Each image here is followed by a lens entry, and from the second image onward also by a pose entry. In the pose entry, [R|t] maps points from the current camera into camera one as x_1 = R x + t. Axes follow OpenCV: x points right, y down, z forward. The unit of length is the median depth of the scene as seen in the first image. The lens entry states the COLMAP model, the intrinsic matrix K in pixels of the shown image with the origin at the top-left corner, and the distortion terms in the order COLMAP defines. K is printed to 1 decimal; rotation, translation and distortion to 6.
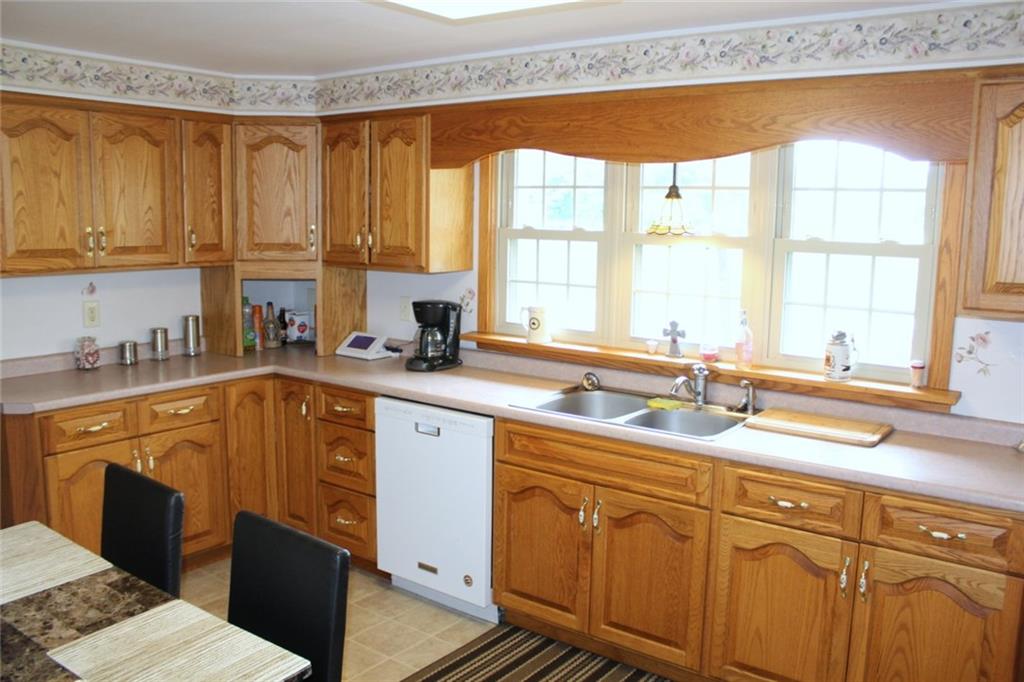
lens RADIAL K [[836.8, 0, 497.4], [0, 836.8, 342.7], [0, 0, 1]] dist [-0.198038, 0.133846]
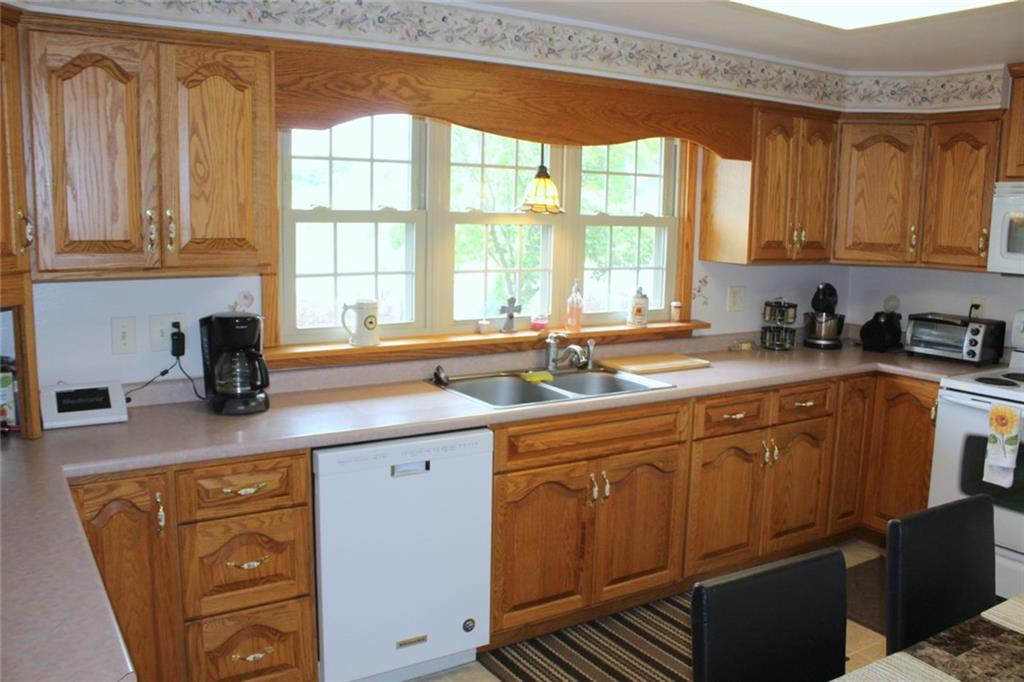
lens RADIAL K [[880.0, 0, 512.0], [0, 880.0, 341.0], [0, 0, 1]] dist [-0.158145, 0.142861]
pose [[0.353151, -0.155183, 0.922606, -0.854197], [0.115986, 0.985802, 0.121416, -0.112129], [-0.928349, 0.064131, 0.366136, 0.648043]]
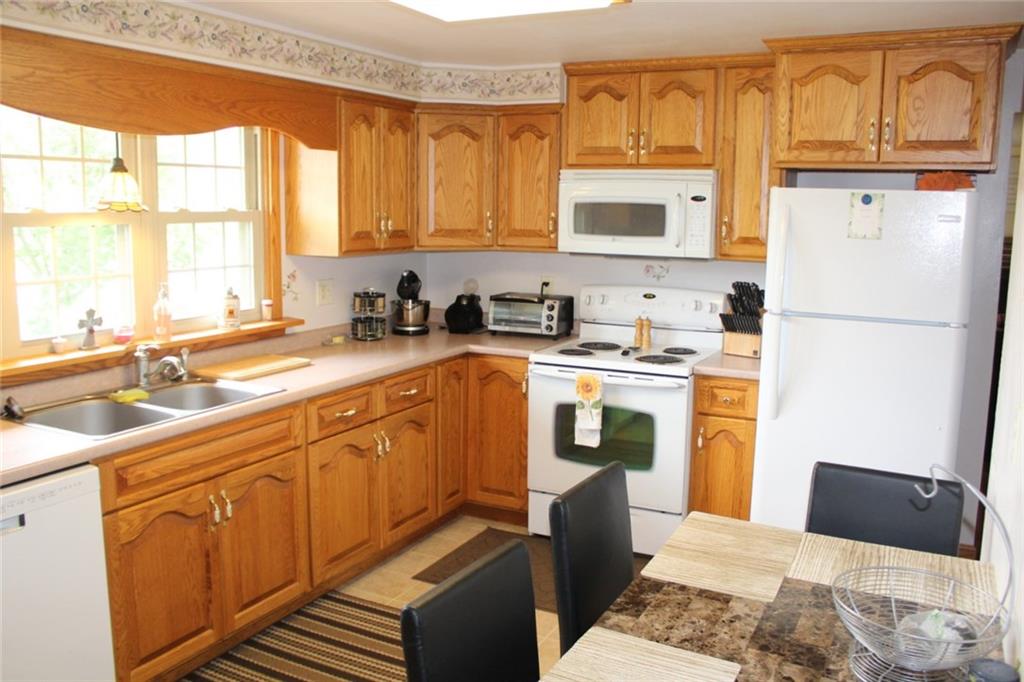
lens RADIAL K [[880.0, 0, 512.0], [0, 880.0, 341.0], [0, 0, 1]] dist [-0.158145, 0.142861]
pose [[-0.158108, -0.176607, 0.971500, -0.815831], [0.121997, 0.972843, 0.196705, -0.126536], [-0.979856, 0.149621, -0.132269, 0.728228]]
